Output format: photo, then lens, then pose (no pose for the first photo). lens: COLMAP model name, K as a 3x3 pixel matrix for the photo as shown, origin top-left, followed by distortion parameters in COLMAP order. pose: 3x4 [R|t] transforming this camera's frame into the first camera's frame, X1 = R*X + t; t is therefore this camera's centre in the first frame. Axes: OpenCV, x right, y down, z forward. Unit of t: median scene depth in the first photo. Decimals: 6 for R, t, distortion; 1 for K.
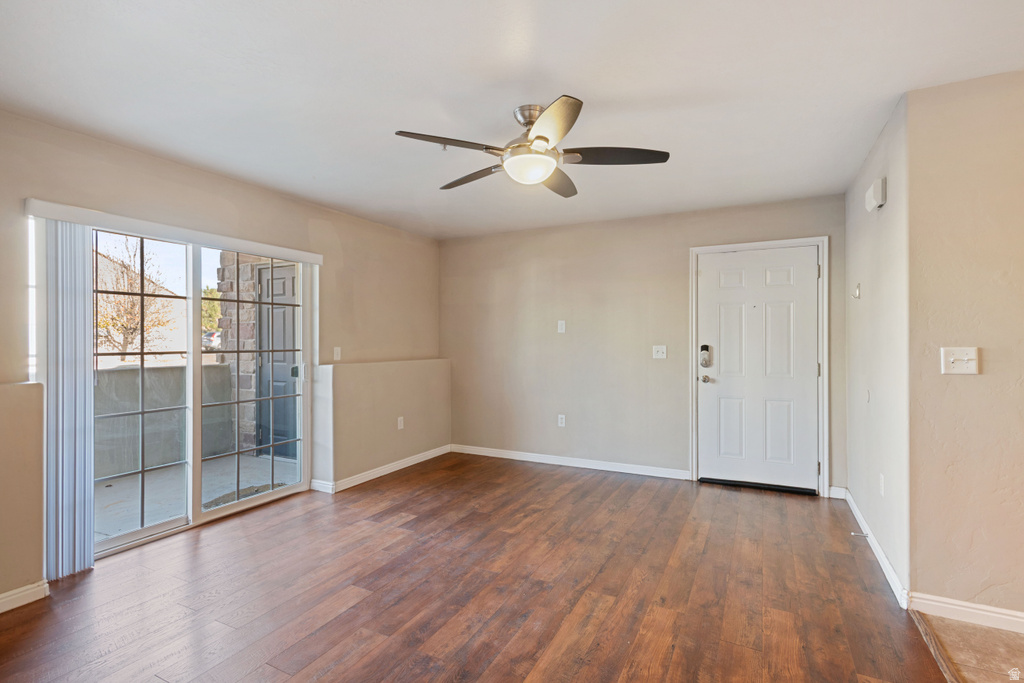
lens RADIAL K [[484.9, 0, 511.5], [0, 484.9, 338.5], [0, 0, 1]] dist [0.005790, 0.003781]
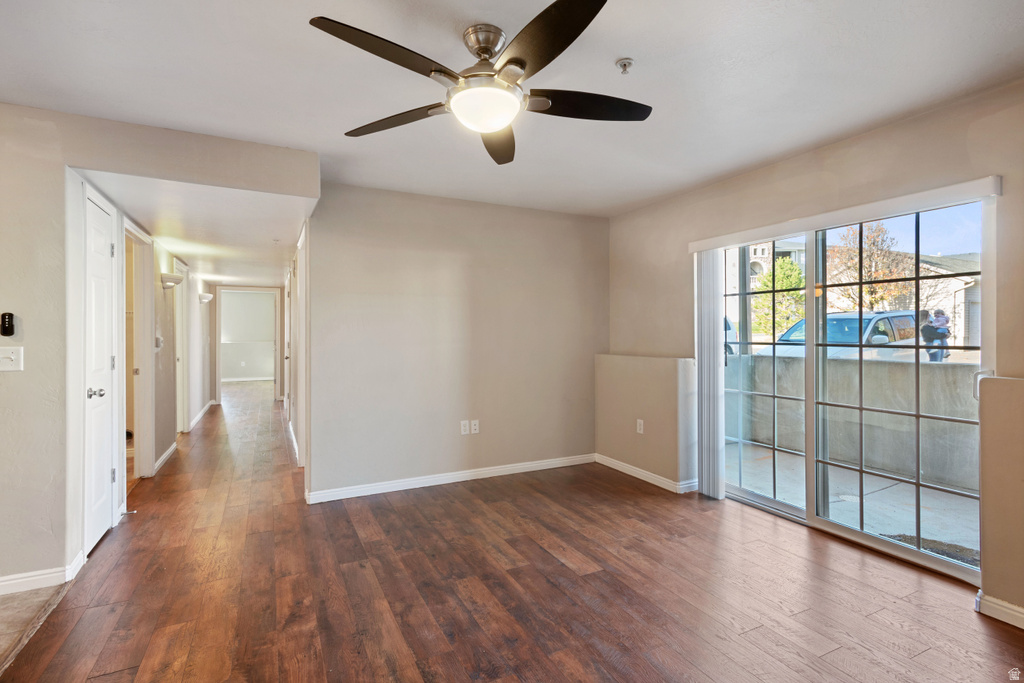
lens RADIAL K [[484.9, 0, 508.7], [0, 484.9, 334.5], [0, 0, 1]] dist [0.005790, 0.003781]
pose [[-0.590632, 0.007155, -0.806910, 0.523355], [0.008419, 0.999961, 0.002705, 0.002686], [0.806897, -0.005195, -0.590669, 1.224781]]
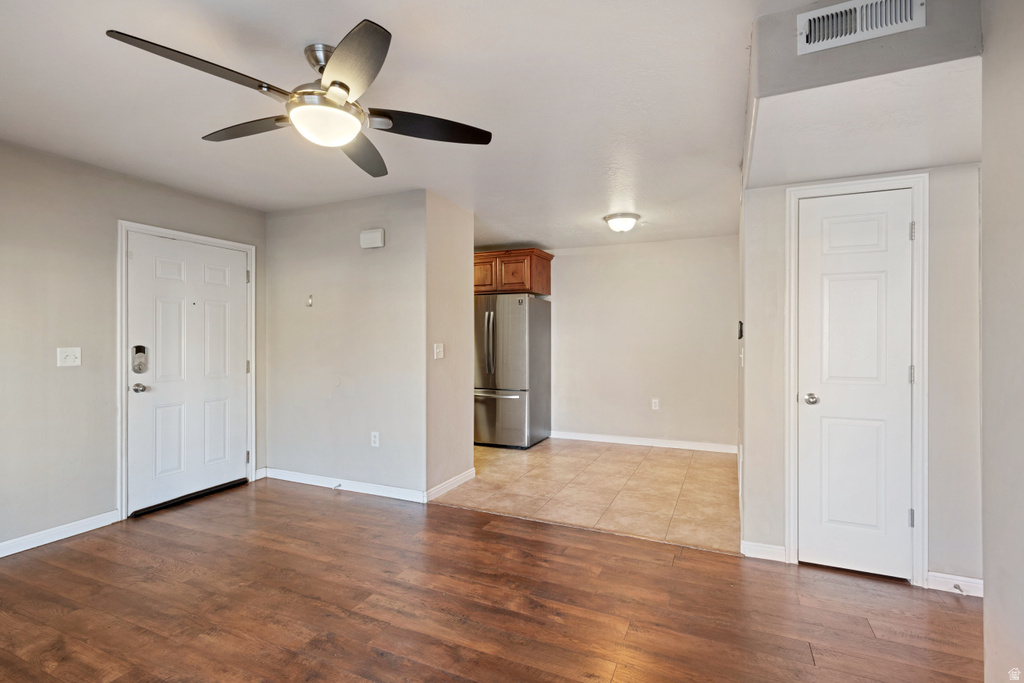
lens RADIAL K [[484.9, 0, 517.2], [0, 484.9, 342.1], [0, 0, 1]] dist [0.005790, 0.003781]
pose [[-0.058671, -0.004173, 0.998269, -0.645716], [-0.002837, 0.999988, 0.004013, 0.003397], [-0.998273, -0.002596, -0.058682, 0.607612]]
